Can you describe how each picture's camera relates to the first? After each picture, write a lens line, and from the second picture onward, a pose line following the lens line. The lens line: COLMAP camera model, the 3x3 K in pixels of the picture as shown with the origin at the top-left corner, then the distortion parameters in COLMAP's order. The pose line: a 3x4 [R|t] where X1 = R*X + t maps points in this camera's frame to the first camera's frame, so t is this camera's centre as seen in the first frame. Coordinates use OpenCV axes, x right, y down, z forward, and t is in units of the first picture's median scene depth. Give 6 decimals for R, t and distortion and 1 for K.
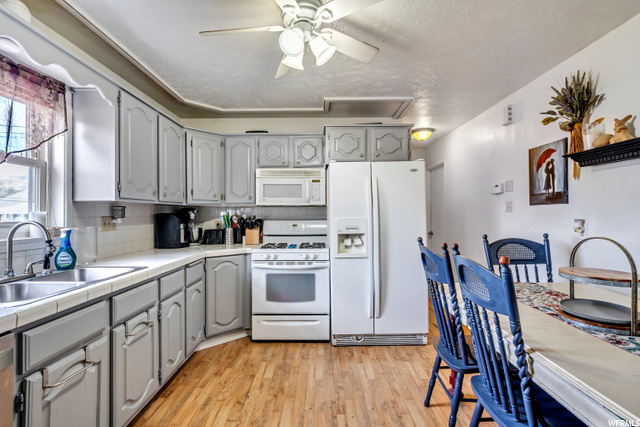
lens RADIAL K [[296.9, 0, 317.0], [0, 296.9, 212.7], [0, 0, 1]] dist [-0.014921, 0.004793]
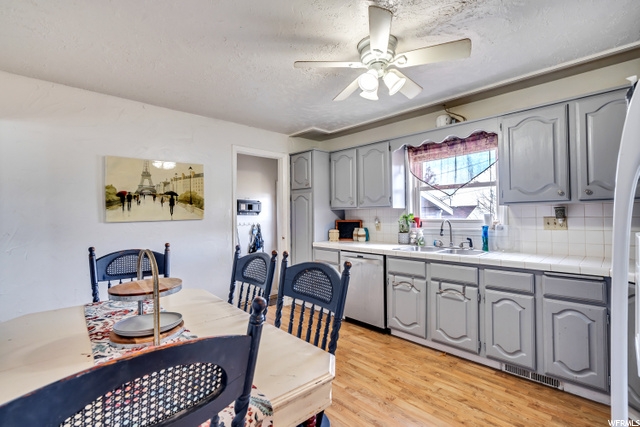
lens RADIAL K [[296.9, 0, 317.2], [0, 296.9, 215.0], [0, 0, 1]] dist [-0.014921, 0.004793]
pose [[-0.723495, 0.011827, -0.690229, 0.562768], [0.020575, 0.999778, -0.004435, -0.005998], [0.690023, -0.017410, -0.723578, 0.976157]]
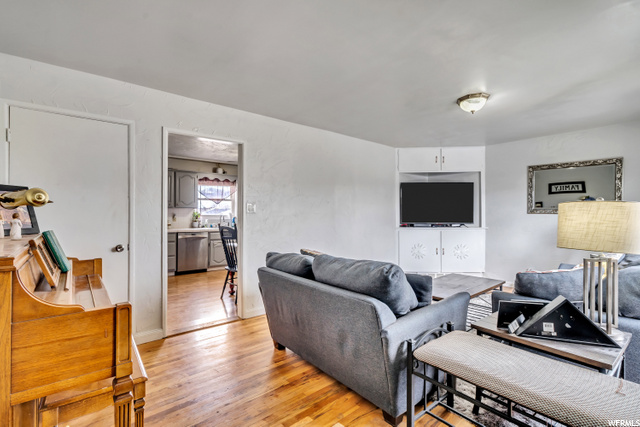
lens RADIAL K [[296.9, 0, 320.0], [0, 296.9, 214.9], [0, 0, 1]] dist [-0.014921, 0.004793]
pose [[0.662619, 0.002534, -0.748952, 1.849238], [0.002039, 0.999984, 0.005188, 0.005698], [0.748954, -0.004965, 0.662604, -0.487981]]
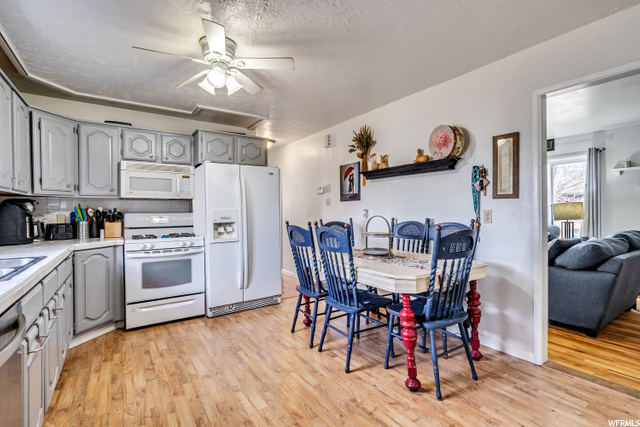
lens RADIAL K [[296.9, 0, 319.5], [0, 296.9, 212.9], [0, 0, 1]] dist [-0.014921, 0.004793]
pose [[0.818216, -0.005328, 0.574887, -0.260294], [0.000157, 0.999959, 0.009043, 0.019619], [-0.574911, -0.007309, 0.818183, -0.215079]]
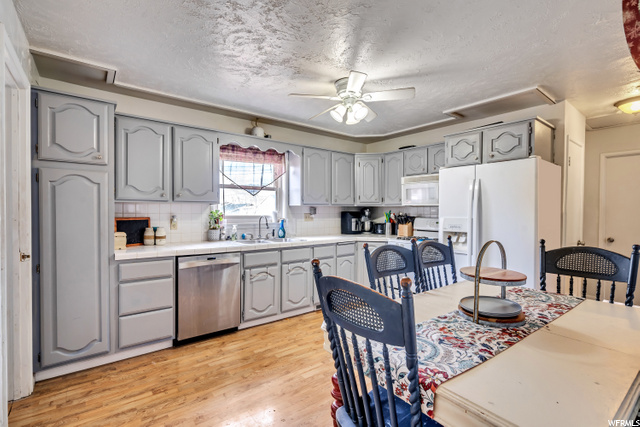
lens RADIAL K [[296.9, 0, 318.0], [0, 296.9, 216.7], [0, 0, 1]] dist [-0.014921, 0.004793]
pose [[0.622313, 0.024620, -0.782381, 0.651964], [-0.000897, 0.999527, 0.030740, -0.019166], [0.782768, -0.018428, 0.622041, -0.094574]]
